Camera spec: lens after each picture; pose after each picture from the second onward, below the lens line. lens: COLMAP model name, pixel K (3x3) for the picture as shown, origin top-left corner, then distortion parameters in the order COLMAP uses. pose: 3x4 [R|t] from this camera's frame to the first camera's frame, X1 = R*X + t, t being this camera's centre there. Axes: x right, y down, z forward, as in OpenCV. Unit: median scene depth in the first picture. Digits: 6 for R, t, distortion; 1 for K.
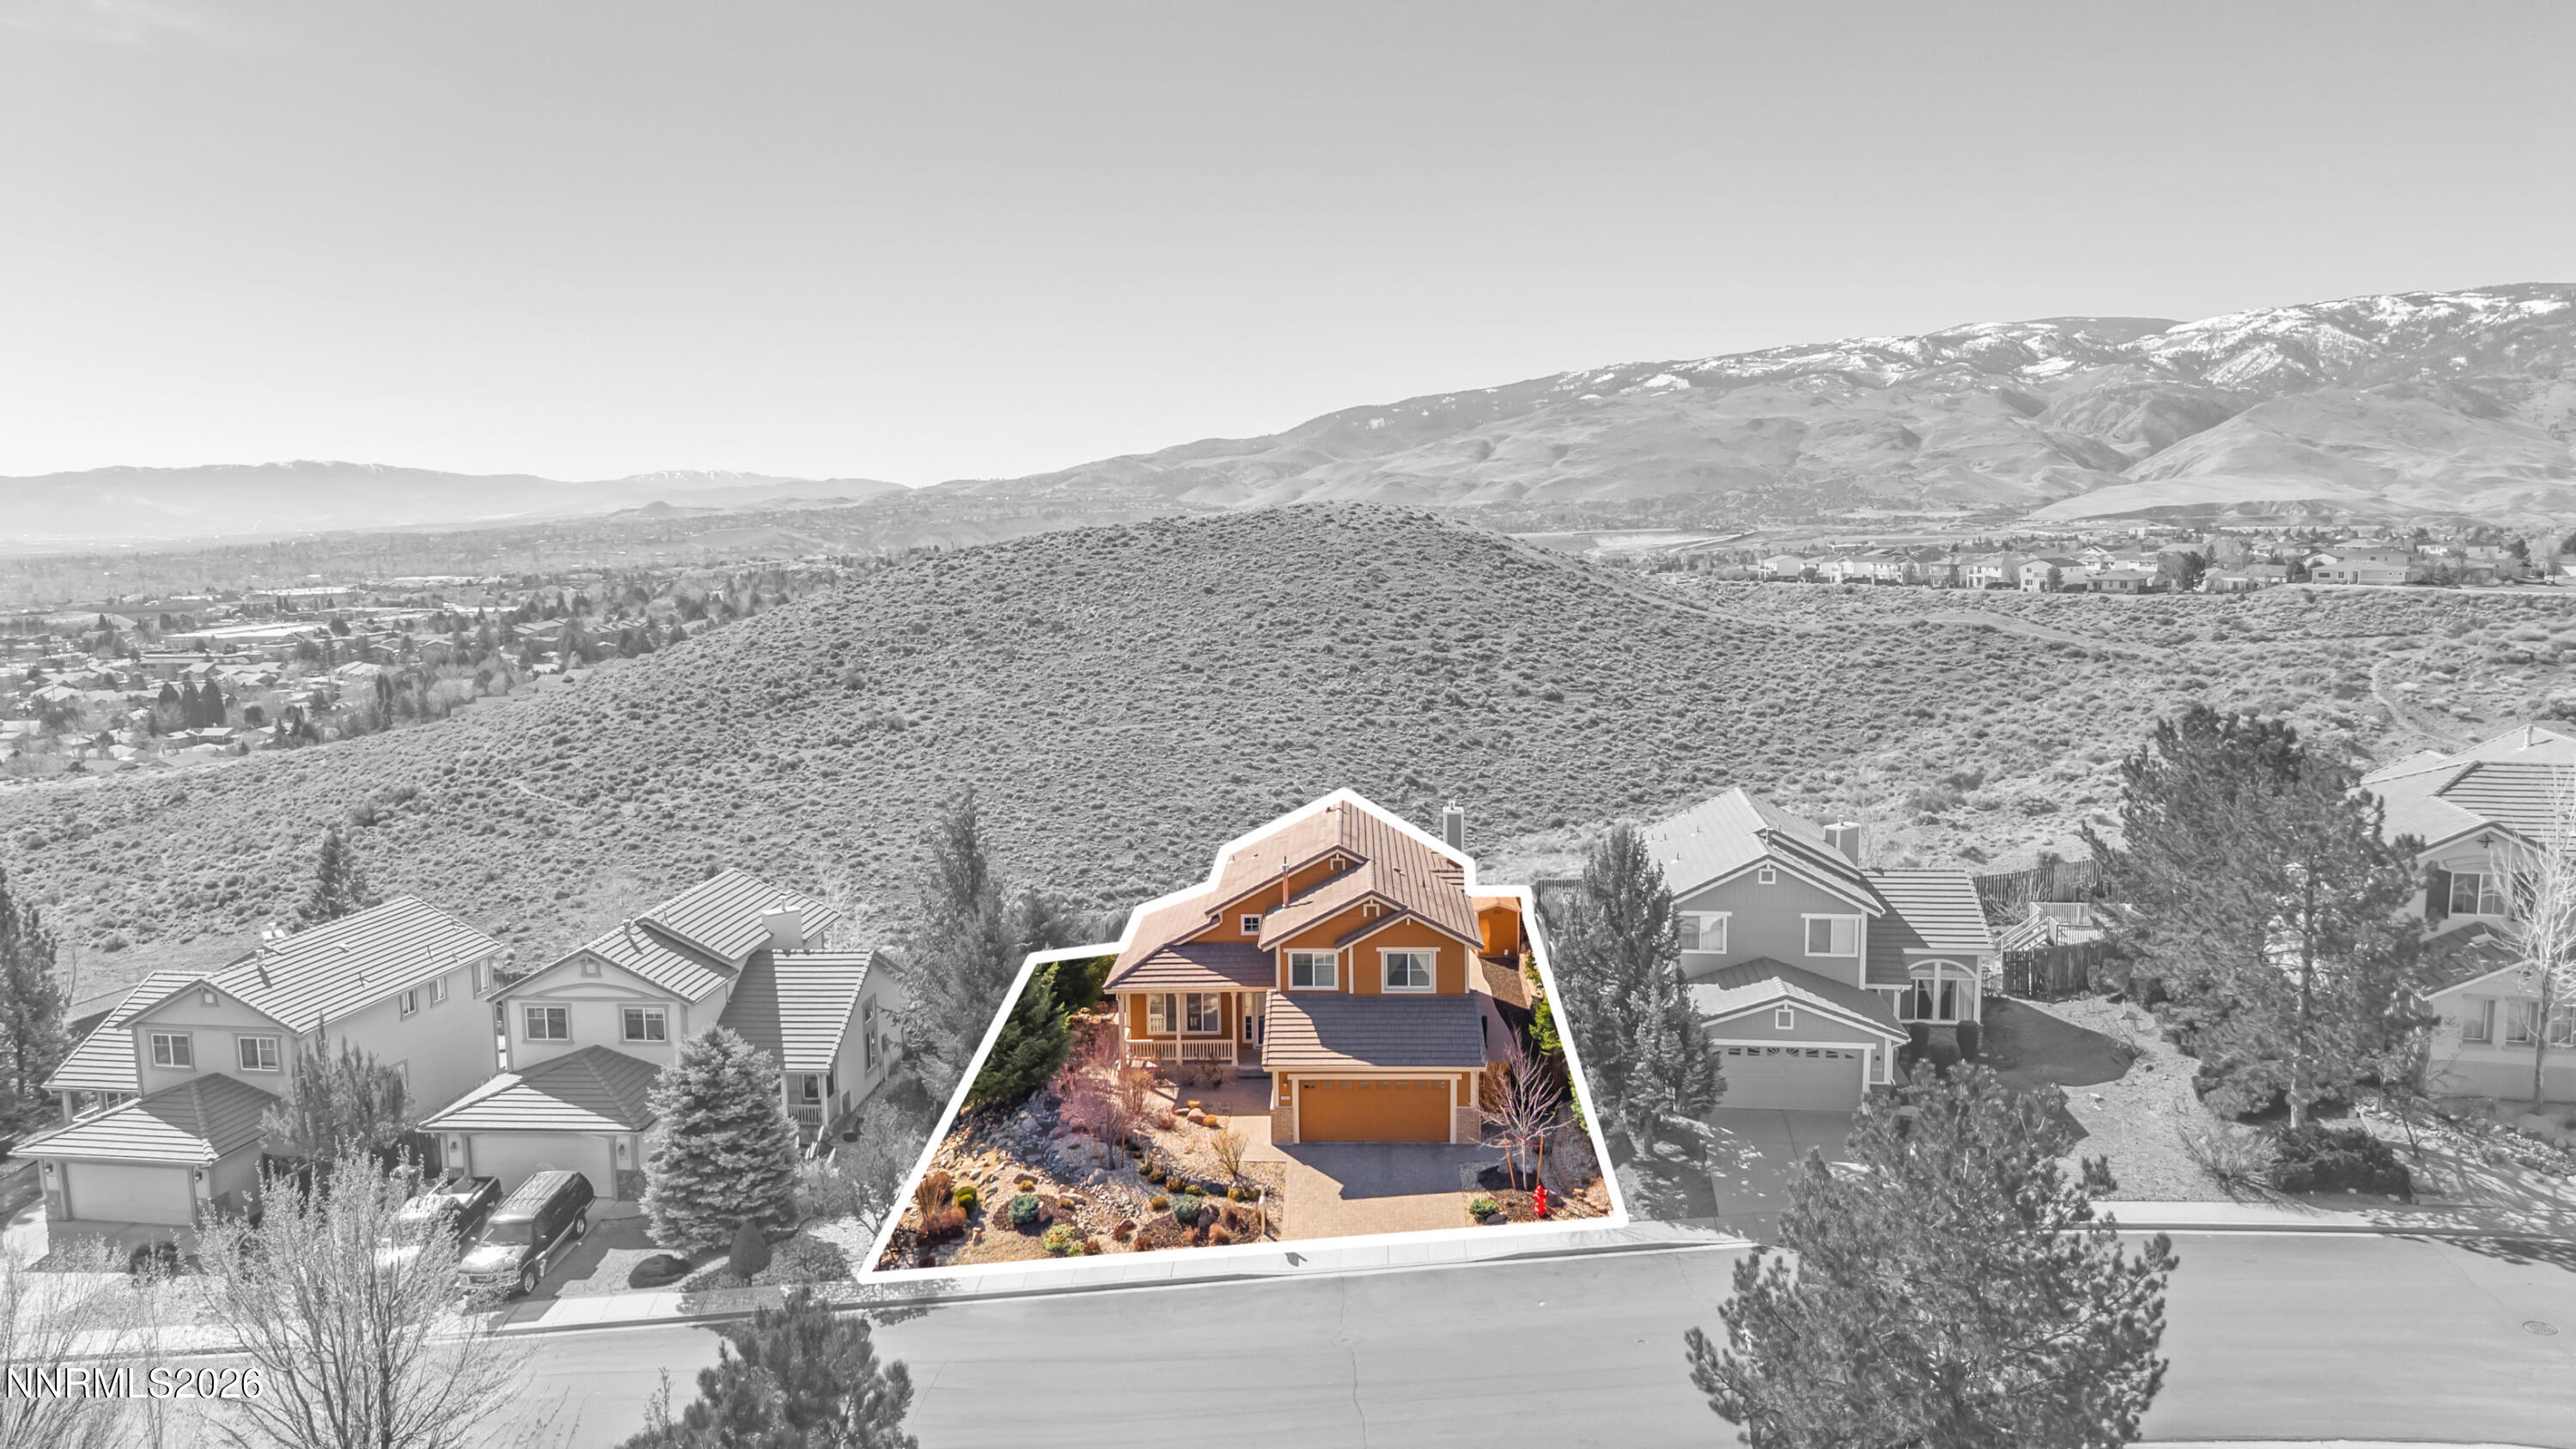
lens RADIAL K [[1740.3, 0, 1288.0], [0, 1740.3, 724.5], [0, 0, 1]] dist [0.067786, -0.098561]
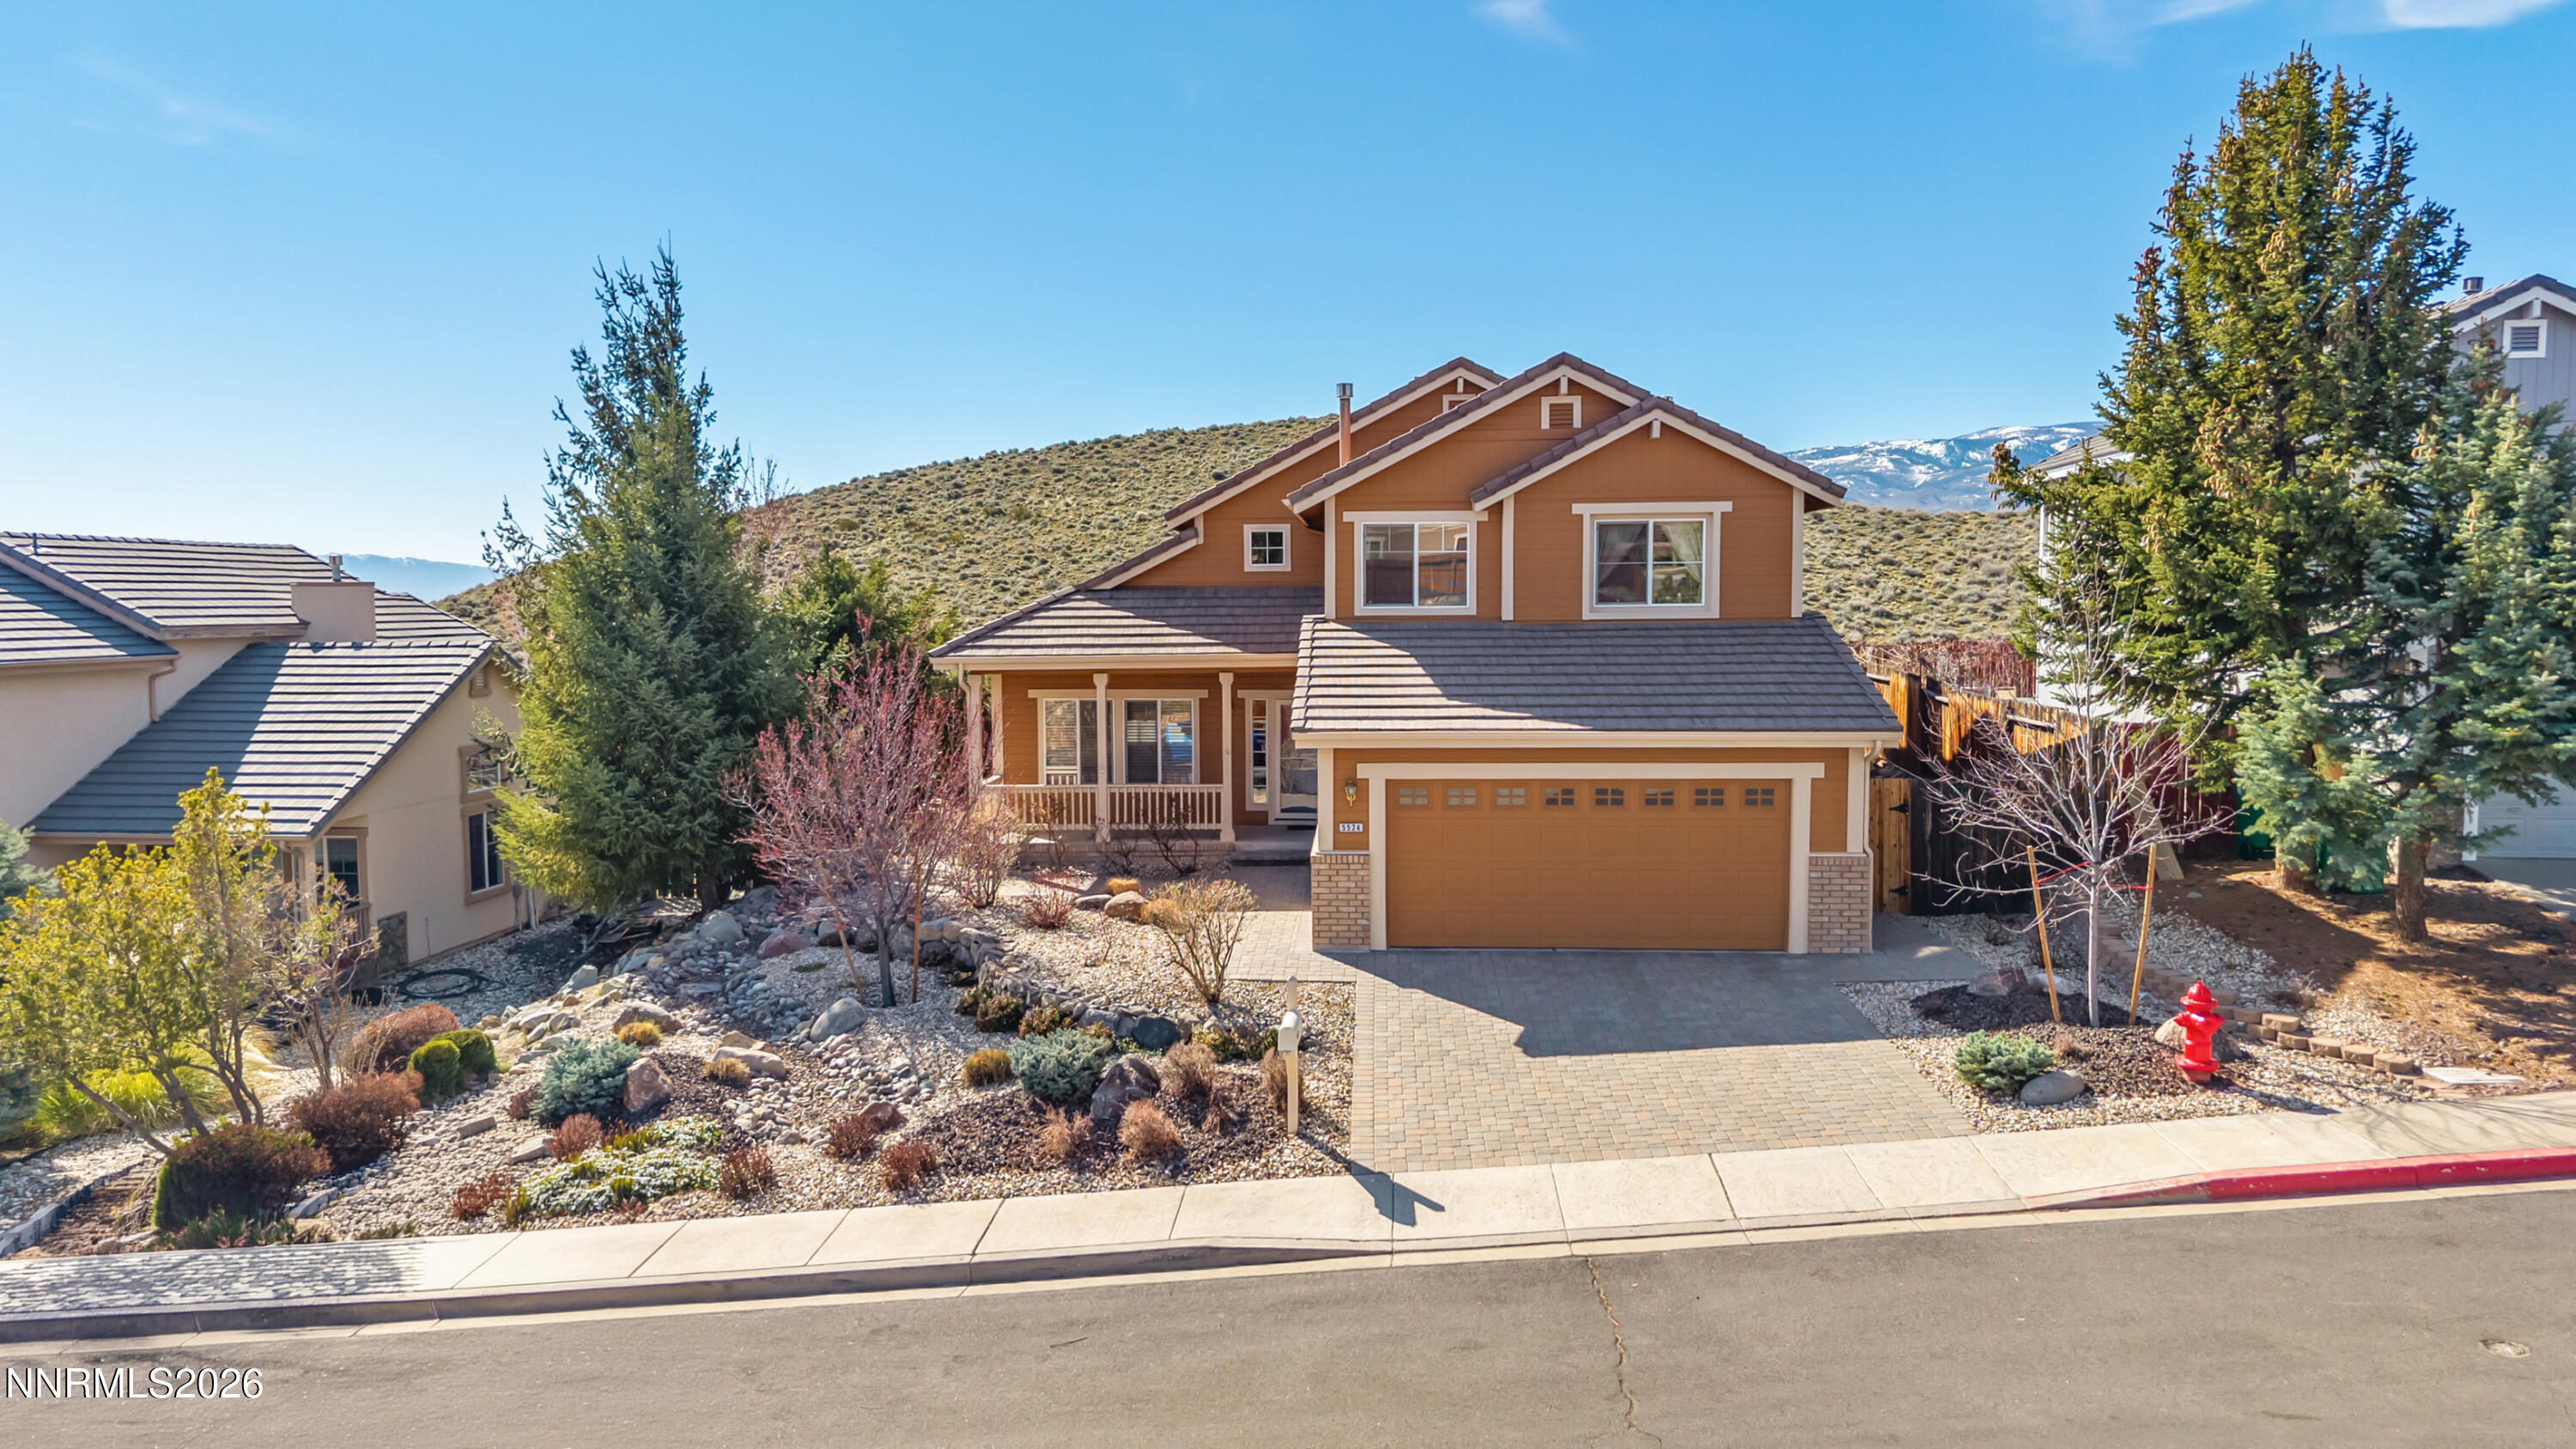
lens RADIAL K [[1740.3, 0, 1288.0], [0, 1740.3, 724.5], [0, 0, 1]] dist [0.067786, -0.098561]
pose [[0.999874, 0.009390, -0.012776, -0.009215], [-0.010125, 0.998219, -0.058783, 0.184860], [0.012201, 0.058905, 0.998189, 0.535074]]
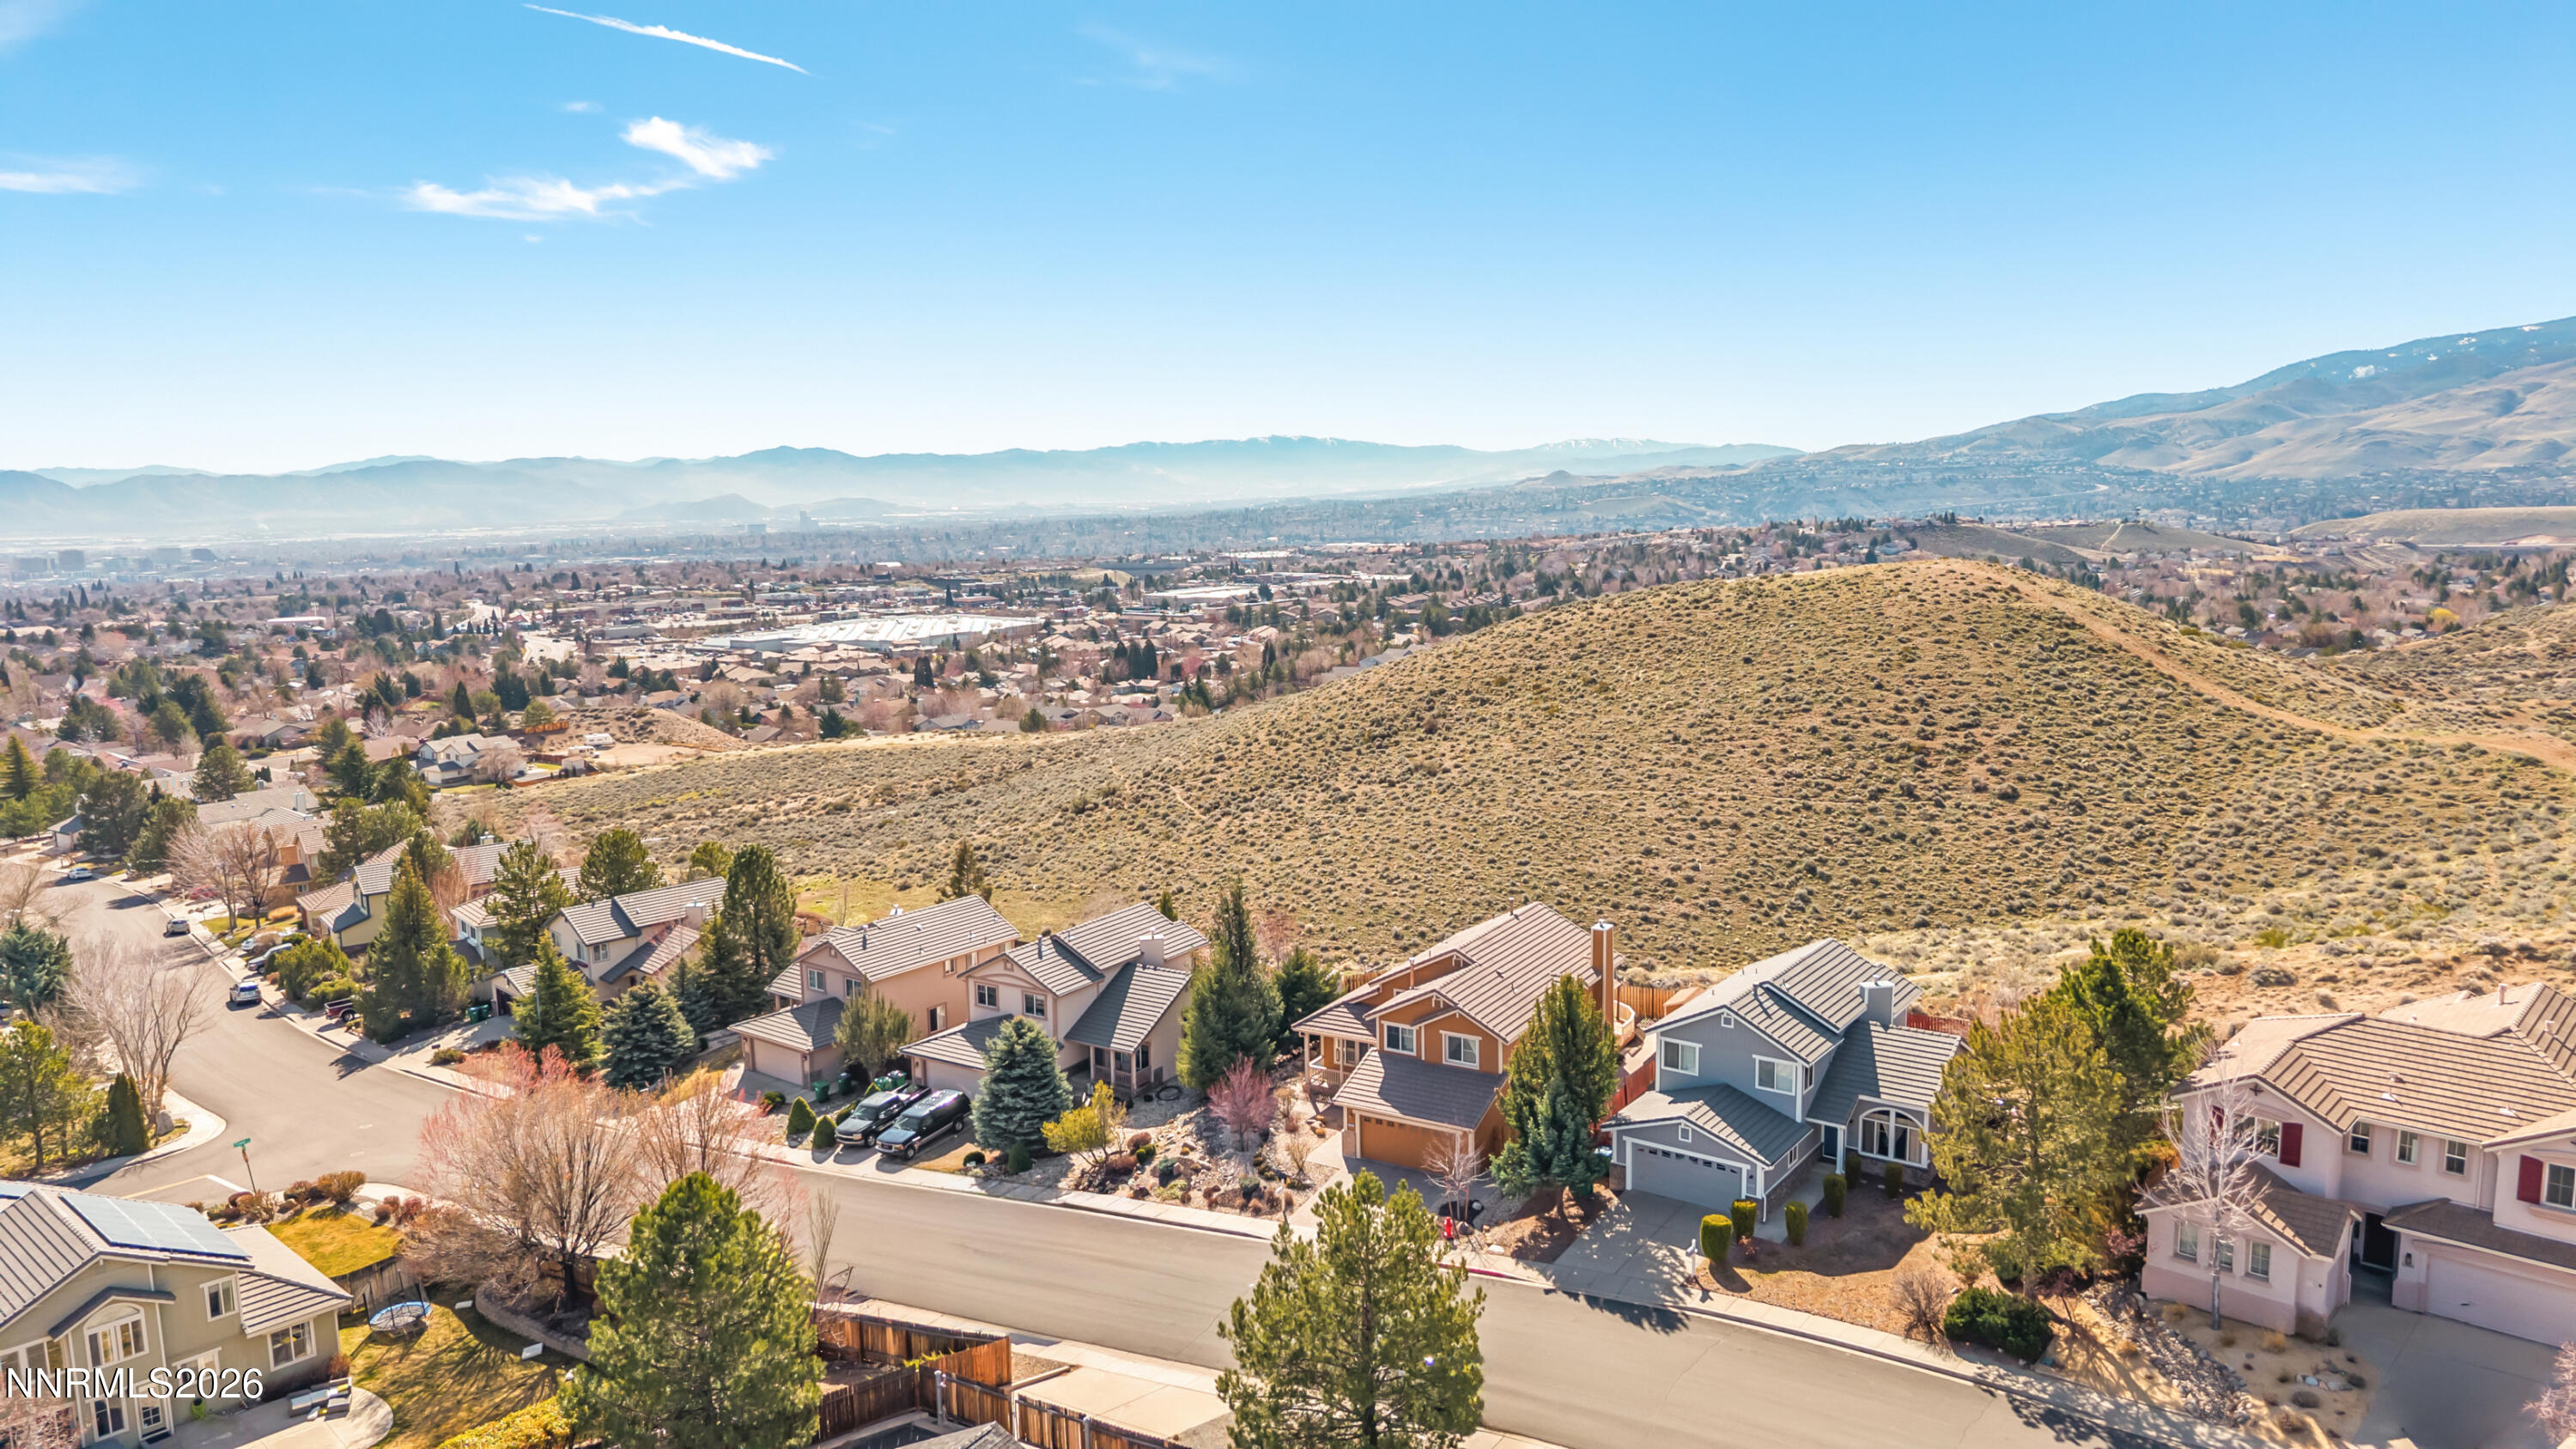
lens RADIAL K [[1740.3, 0, 1288.0], [0, 1740.3, 724.5], [0, 0, 1]] dist [0.067786, -0.098561]
pose [[0.873632, 0.066843, -0.481975, 0.538648], [-0.055112, 0.997739, 0.038476, -0.144662], [0.483457, -0.007051, 0.875340, -0.241433]]
